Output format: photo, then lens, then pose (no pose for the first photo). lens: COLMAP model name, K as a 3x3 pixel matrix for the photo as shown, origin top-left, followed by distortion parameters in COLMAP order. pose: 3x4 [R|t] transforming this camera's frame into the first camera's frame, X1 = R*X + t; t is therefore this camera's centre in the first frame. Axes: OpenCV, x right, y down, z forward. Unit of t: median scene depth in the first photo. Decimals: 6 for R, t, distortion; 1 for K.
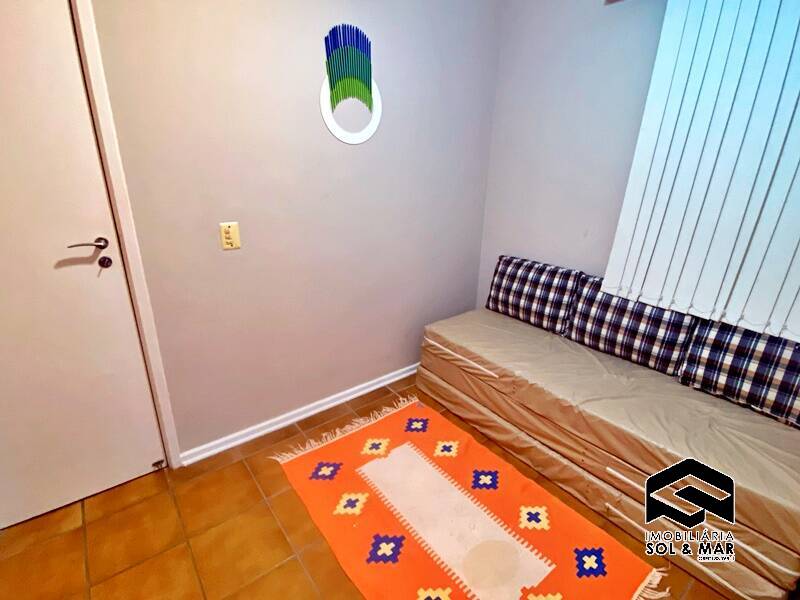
lens RADIAL K [[393.8, 0, 397.6], [0, 393.8, 299.0], [0, 0, 1]] dist [0.033347, -0.031410]
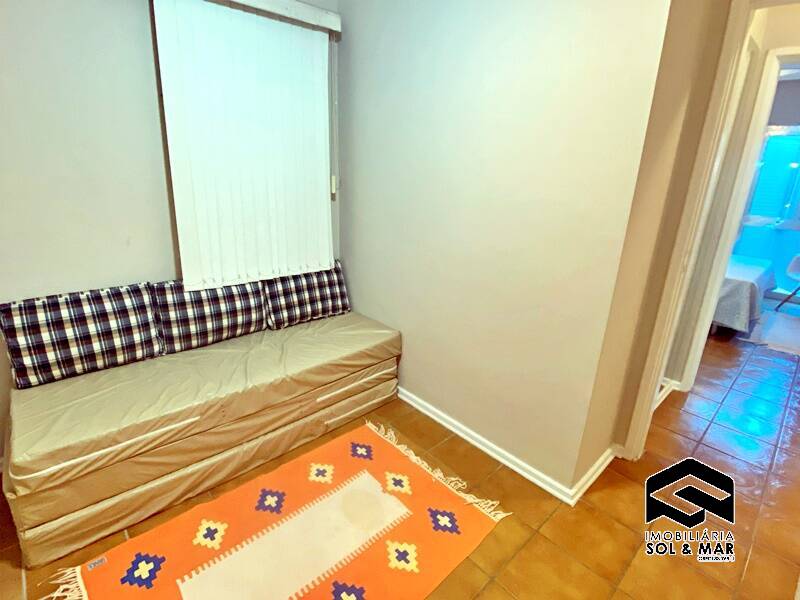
lens RADIAL K [[393.8, 0, 397.6], [0, 393.8, 299.0], [0, 0, 1]] dist [0.033347, -0.031410]
pose [[-0.091374, -0.322211, 0.942248, -0.523914], [0.292510, 0.895780, 0.334687, -0.197713], [-0.951887, 0.306198, 0.012399, 0.531640]]
